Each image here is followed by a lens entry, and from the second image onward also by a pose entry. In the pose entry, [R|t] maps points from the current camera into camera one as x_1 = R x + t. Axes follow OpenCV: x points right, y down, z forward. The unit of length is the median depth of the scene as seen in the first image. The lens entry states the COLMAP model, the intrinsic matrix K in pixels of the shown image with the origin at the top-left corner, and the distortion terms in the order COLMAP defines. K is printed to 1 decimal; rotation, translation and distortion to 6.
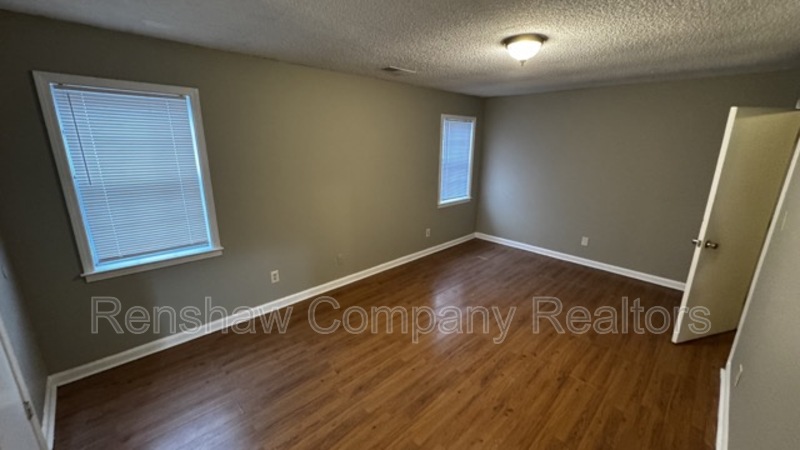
lens RADIAL K [[318.4, 0, 402.3], [0, 318.4, 222.2], [0, 0, 1]] dist [-0.004652, -0.001056]
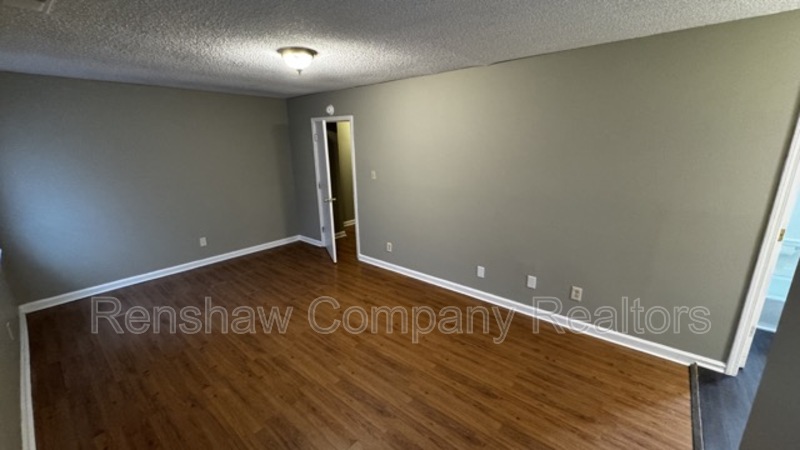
lens RADIAL K [[318.4, 0, 401.2], [0, 318.4, 220.8], [0, 0, 1]] dist [-0.004652, -0.001056]
pose [[-0.093315, -0.251343, 0.963389, -0.774708], [0.265107, 0.926407, 0.267373, -0.185336], [-0.959693, 0.280351, -0.019815, 0.719369]]
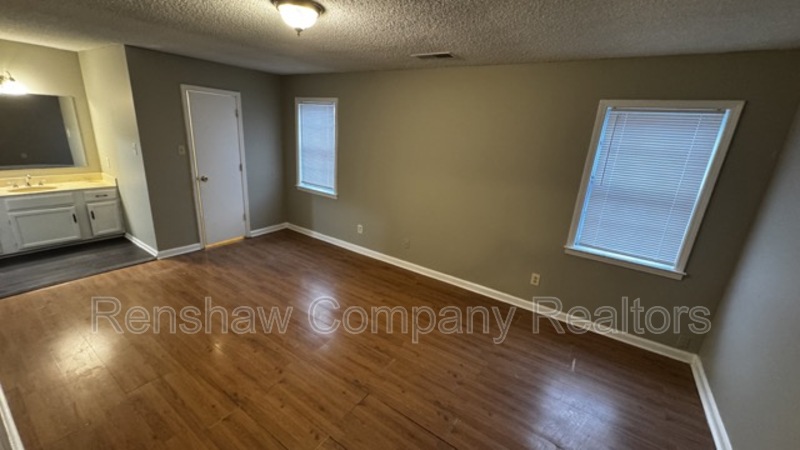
lens RADIAL K [[318.4, 0, 402.9], [0, 318.4, 226.5], [0, 0, 1]] dist [-0.004652, -0.001056]
pose [[0.202940, 0.276773, -0.939262, 1.189822], [-0.311564, 0.927621, 0.206025, -0.233803], [0.928301, 0.250829, 0.274484, 1.001667]]
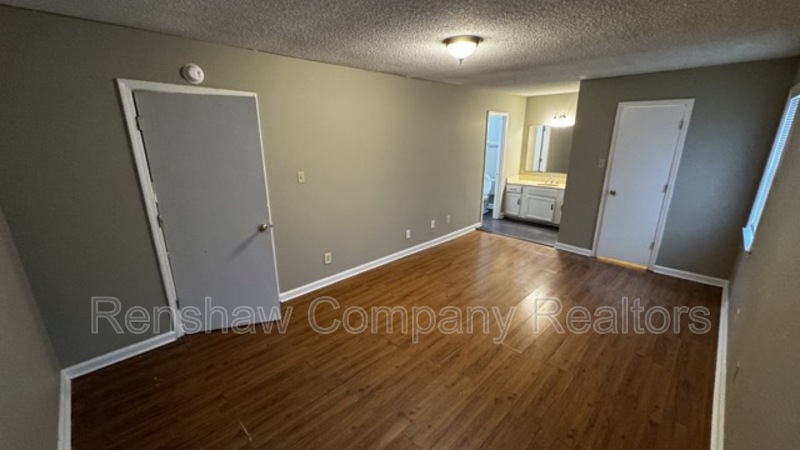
lens RADIAL K [[318.4, 0, 400.5], [0, 318.4, 229.1], [0, 0, 1]] dist [-0.004652, -0.001056]
pose [[-0.999857, -0.014994, -0.007833, 0.511367], [-0.016875, 0.851530, 0.524034, -0.491629], [-0.001187, 0.524091, -0.851661, 1.941746]]
